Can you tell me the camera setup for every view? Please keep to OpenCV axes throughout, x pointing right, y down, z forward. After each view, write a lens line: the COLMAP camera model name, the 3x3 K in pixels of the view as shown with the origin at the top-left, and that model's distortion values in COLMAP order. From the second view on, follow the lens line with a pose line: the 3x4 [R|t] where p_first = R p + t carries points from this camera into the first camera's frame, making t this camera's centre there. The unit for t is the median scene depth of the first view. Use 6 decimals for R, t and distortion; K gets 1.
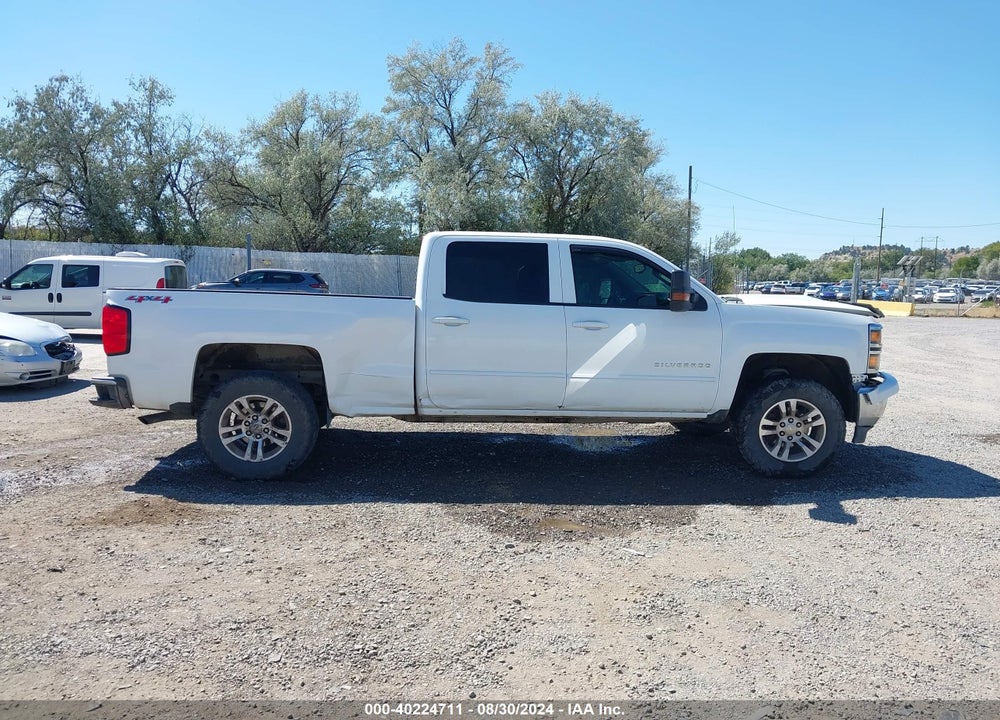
lens RADIAL K [[790.1, 0, 499.7], [0, 790.1, 362.5], [0, 0, 1]] dist [0.015934, -0.034353]
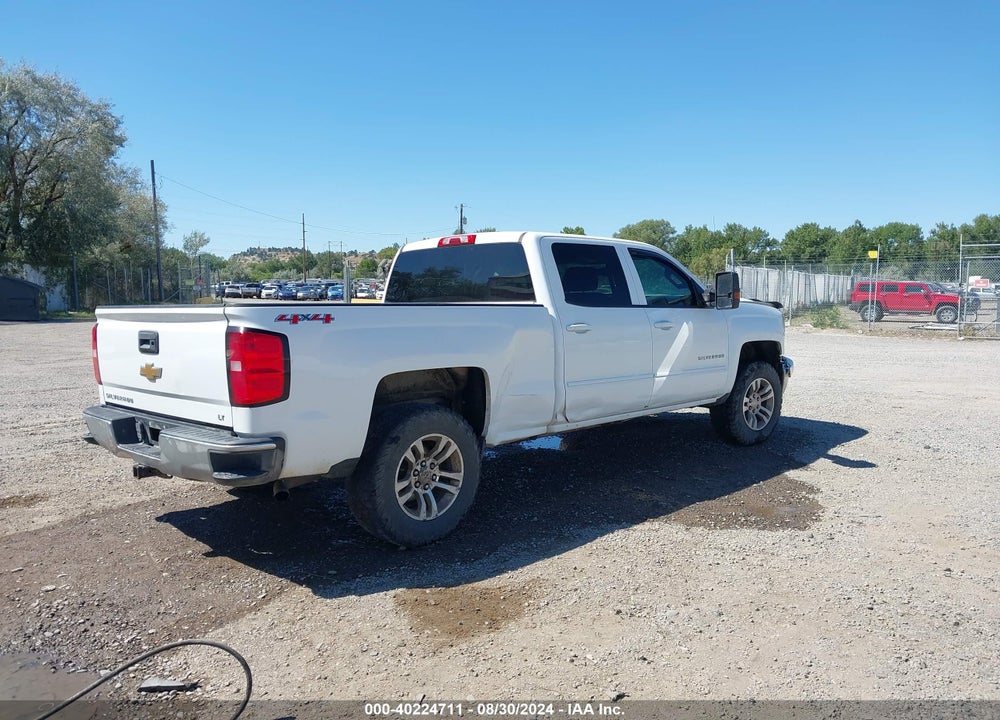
lens RADIAL K [[790.1, 0, 503.1], [0, 790.1, 355.9], [0, 0, 1]] dist [0.015934, -0.034353]
pose [[0.751395, -0.073258, 0.655773, -0.722255], [0.079321, 0.996639, 0.020449, -0.044478], [-0.655067, 0.036652, 0.754681, 0.336479]]
